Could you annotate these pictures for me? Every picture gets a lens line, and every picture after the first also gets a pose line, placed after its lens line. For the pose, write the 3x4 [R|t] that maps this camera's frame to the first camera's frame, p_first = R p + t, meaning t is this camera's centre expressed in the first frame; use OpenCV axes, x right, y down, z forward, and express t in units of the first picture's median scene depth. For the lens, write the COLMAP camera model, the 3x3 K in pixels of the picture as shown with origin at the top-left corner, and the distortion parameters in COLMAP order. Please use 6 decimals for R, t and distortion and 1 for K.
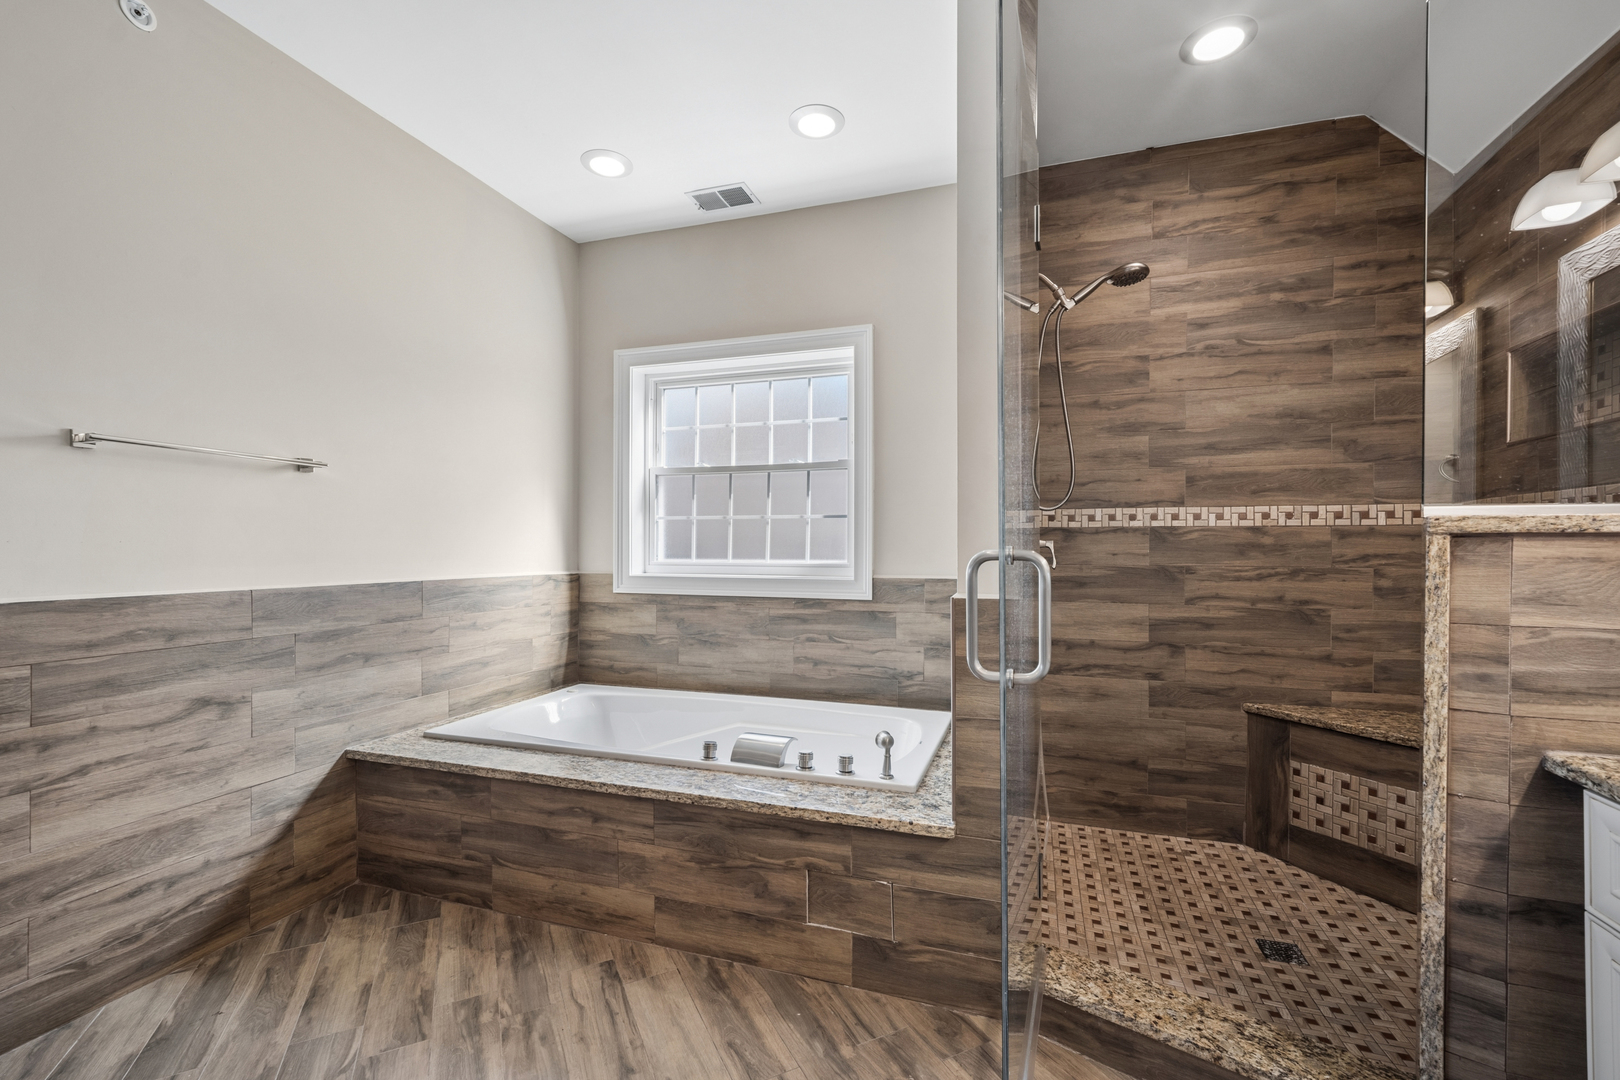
lens RADIAL K [[677.2, 0, 813.8], [0, 677.2, 549.4], [0, 0, 1]] dist [0.003317, 0.003494]
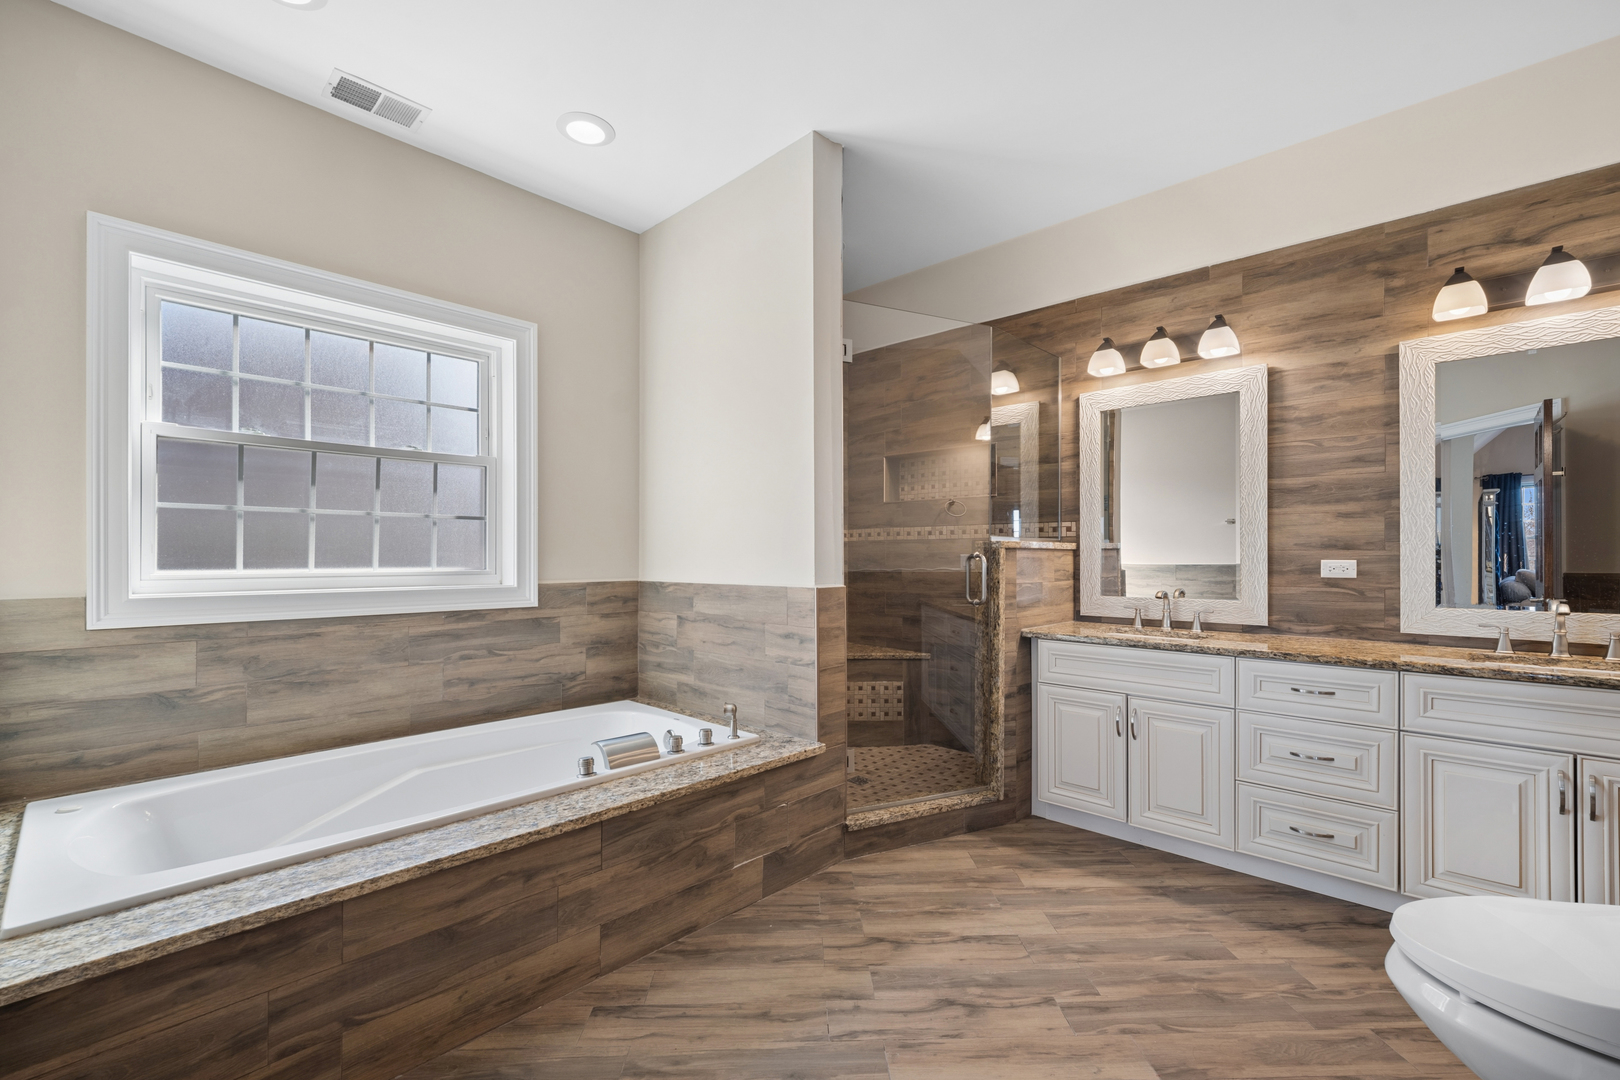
lens RADIAL K [[677.2, 0, 825.6], [0, 677.2, 549.6], [0, 0, 1]] dist [0.003317, 0.003494]
pose [[0.429336, 0.005812, 0.903126, -0.749587], [0.000920, 0.999976, -0.006873, -0.000148], [-0.903145, 0.003781, 0.429320, 0.249048]]
